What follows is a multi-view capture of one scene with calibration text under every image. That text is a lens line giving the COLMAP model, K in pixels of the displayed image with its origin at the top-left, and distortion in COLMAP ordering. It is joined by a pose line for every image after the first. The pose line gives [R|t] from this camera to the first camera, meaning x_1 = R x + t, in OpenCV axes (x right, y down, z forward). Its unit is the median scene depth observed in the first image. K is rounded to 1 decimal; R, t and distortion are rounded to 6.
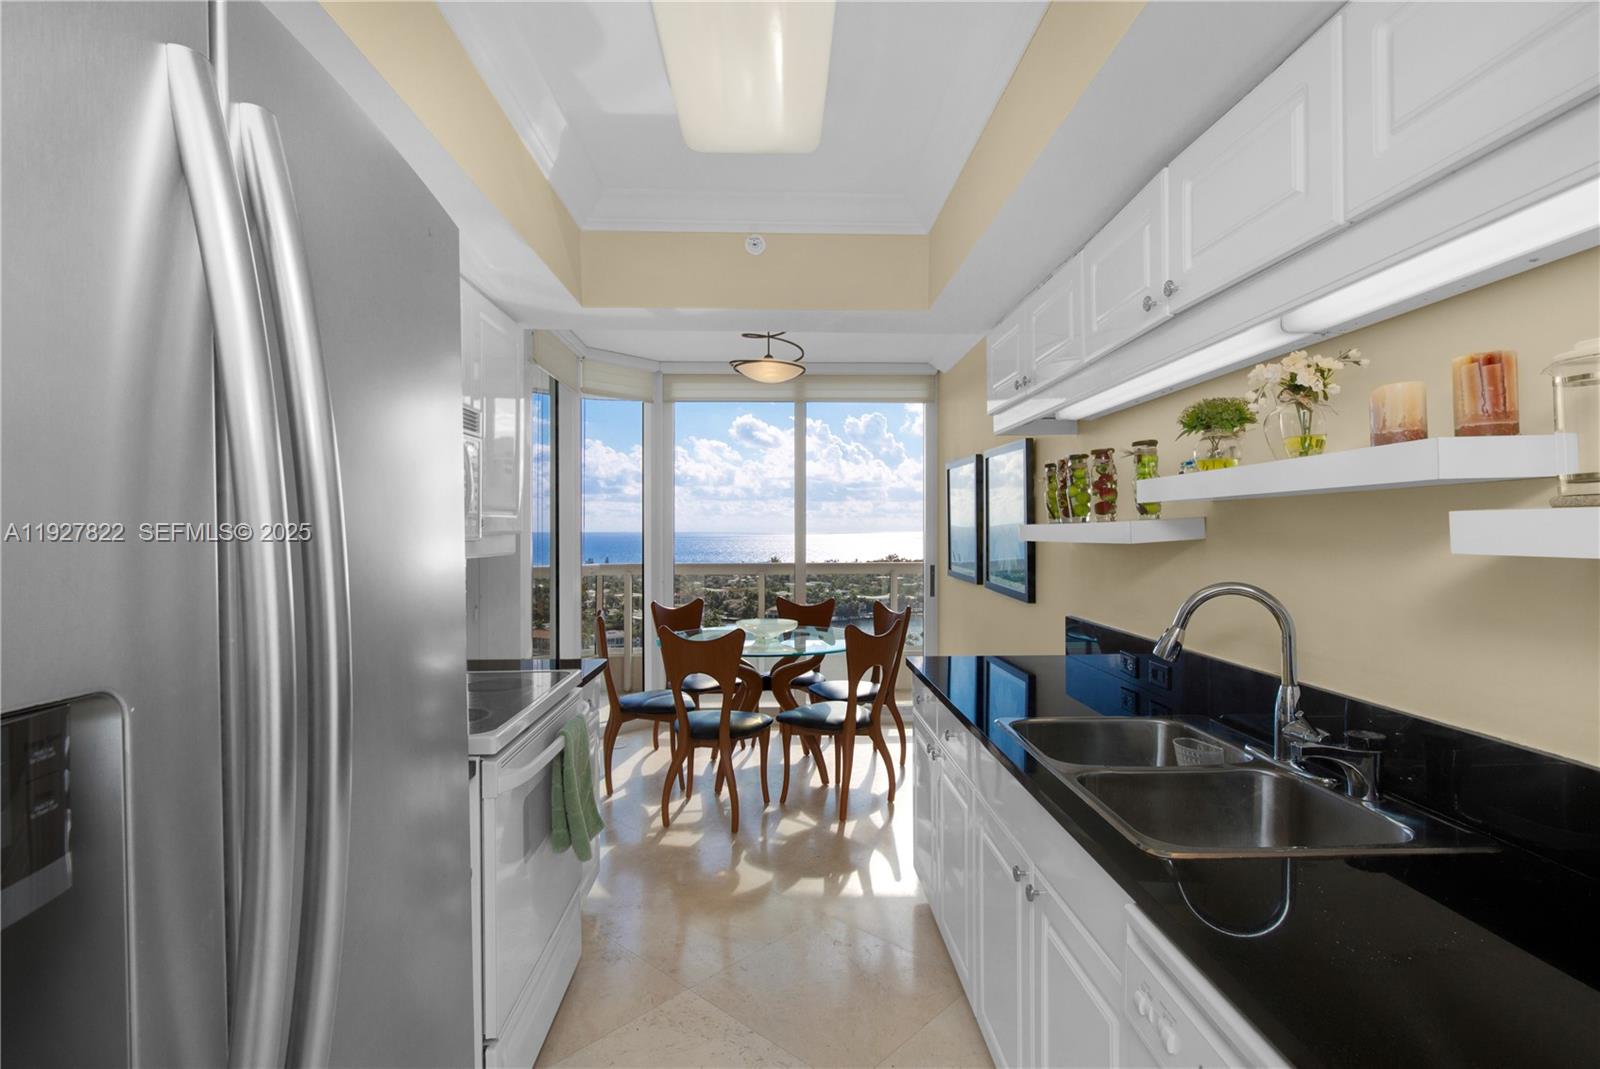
lens RADIAL K [[775.6, 0, 798.4], [0, 775.6, 531.3], [0, 0, 1]] dist [-0.000126, -0.000009]
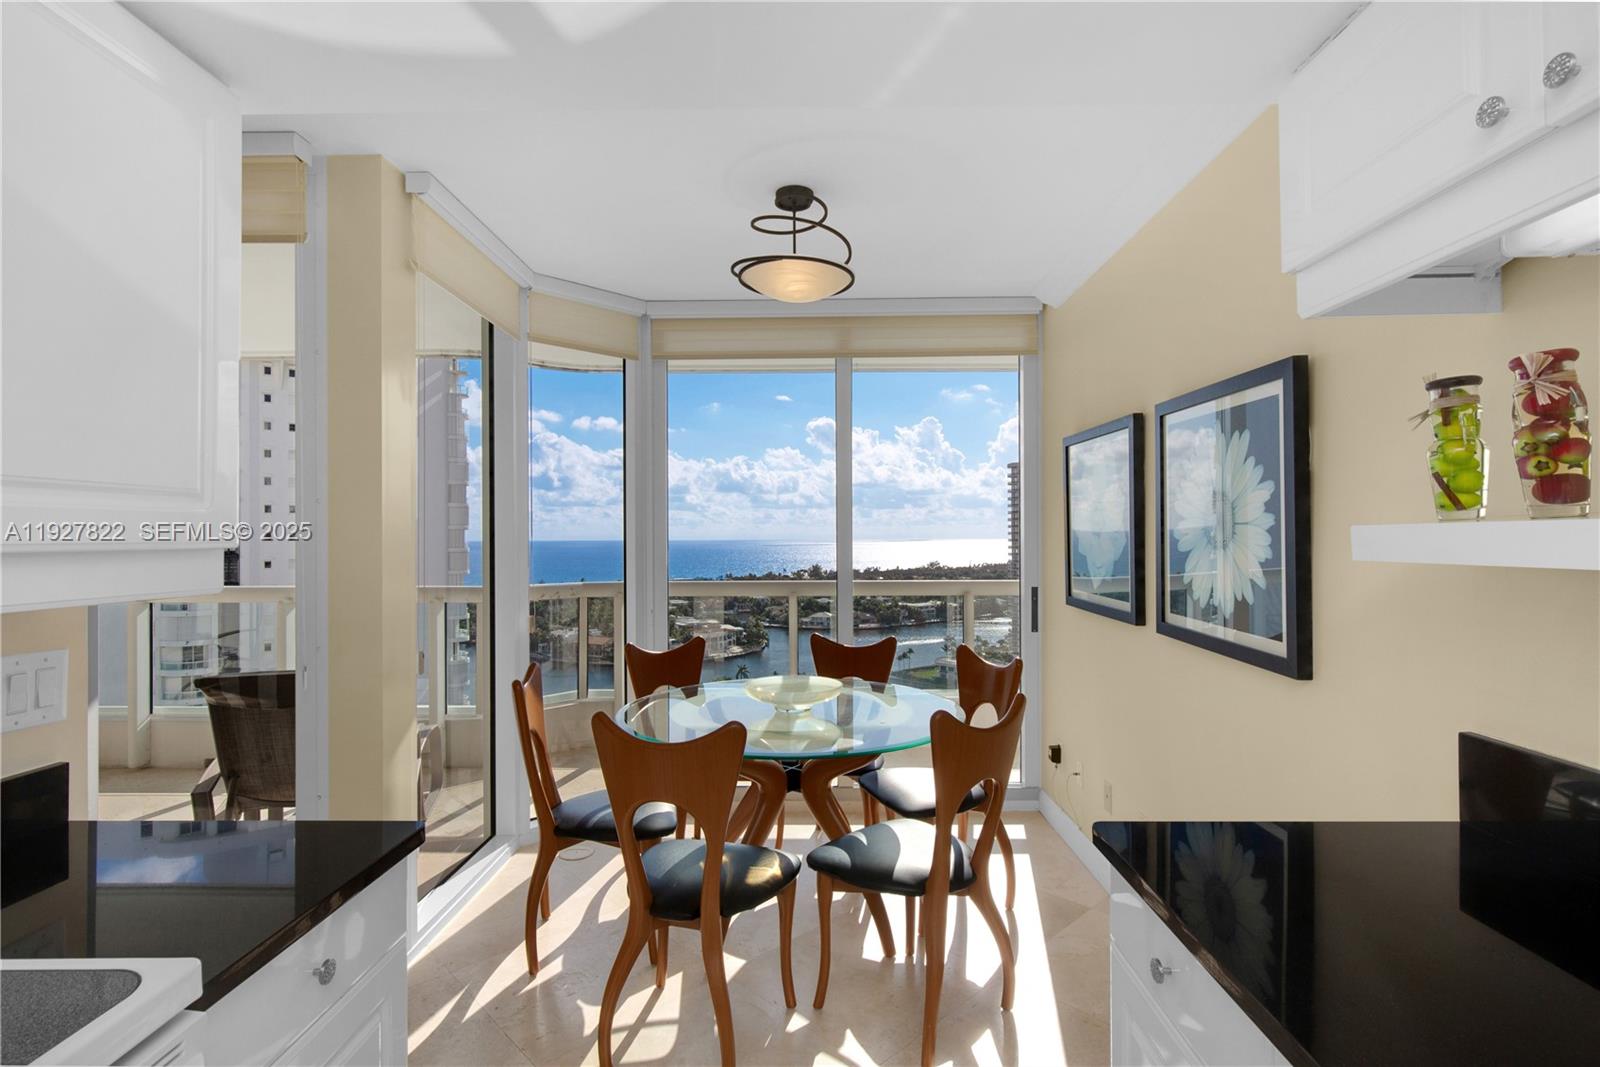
lens RADIAL K [[762.4, 0, 795.6], [0, 762.4, 532.9], [0, 0, 1]] dist [-0.000634, -0.000052]
pose [[0.998339, -0.002375, -0.057565, -0.003291], [0.001958, 0.999971, -0.007296, -0.000610], [0.057580, 0.007172, 0.998315, 0.423855]]
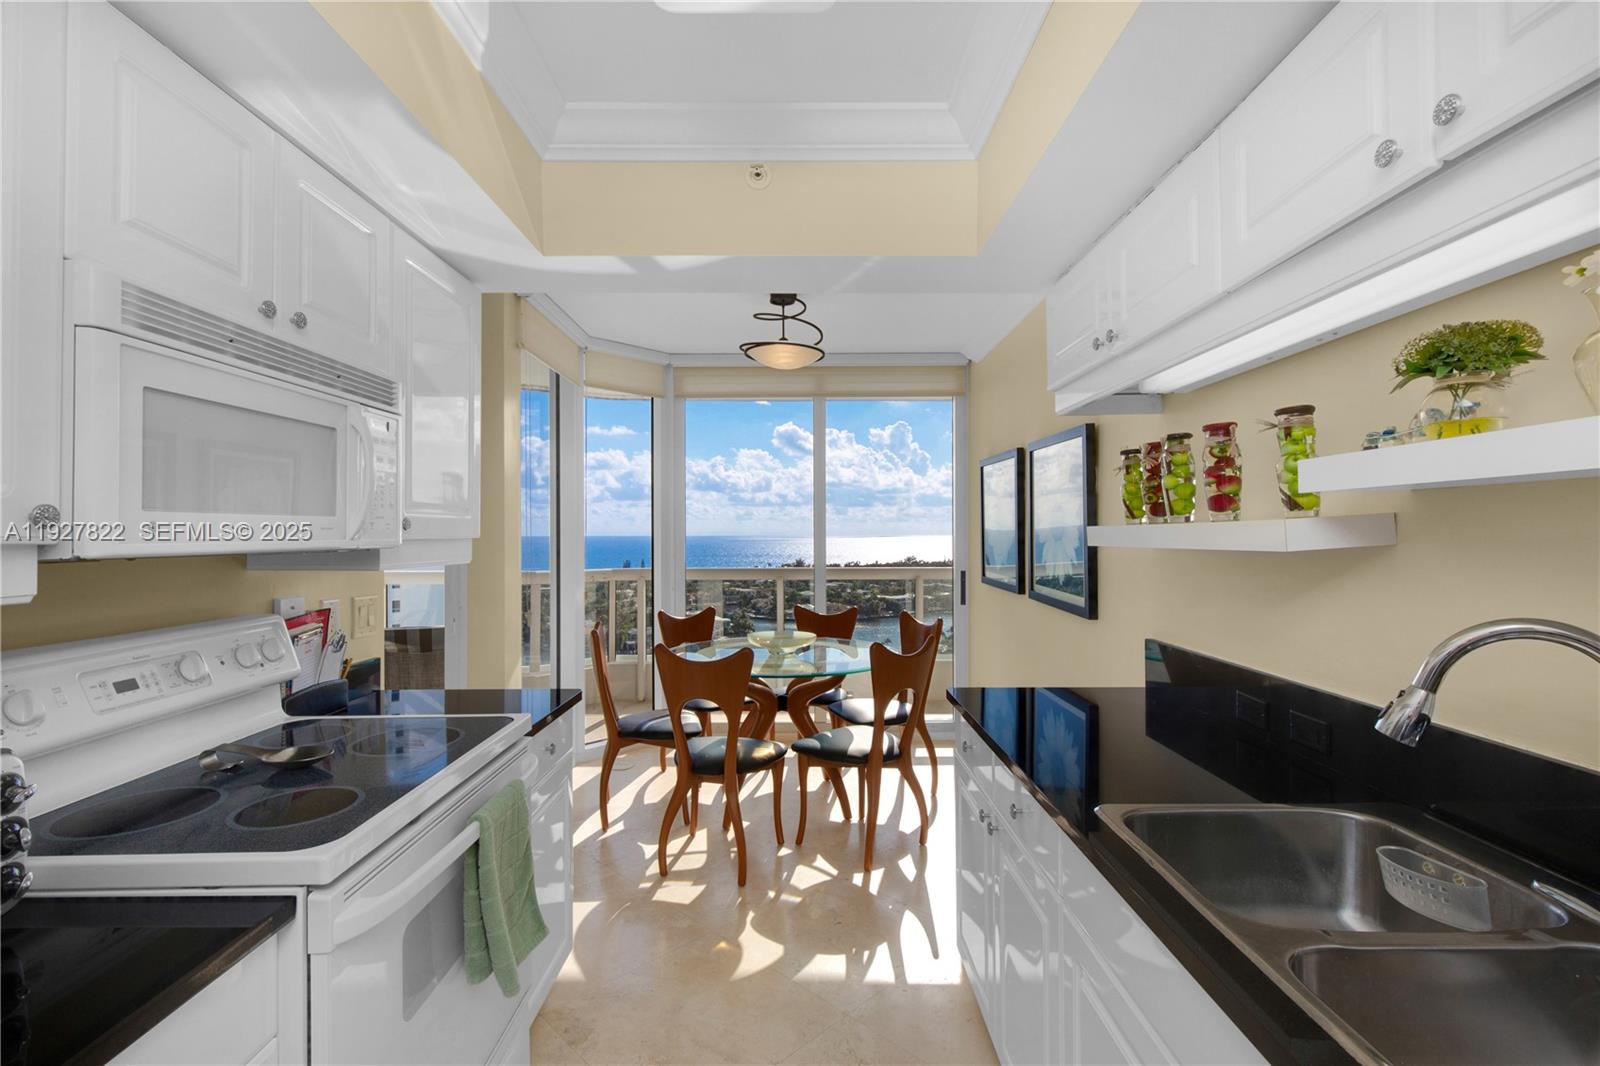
lens RADIAL K [[726.2, 0, 788.5], [0, 726.2, 527.6], [0, 0, 1]] dist [-0.000291, -0.000022]
pose [[0.998952, -0.000543, -0.045775, 0.006071], [0.000111, 0.999955, -0.009449, 0.000376], [0.045778, 0.009434, 0.998907, 0.174710]]
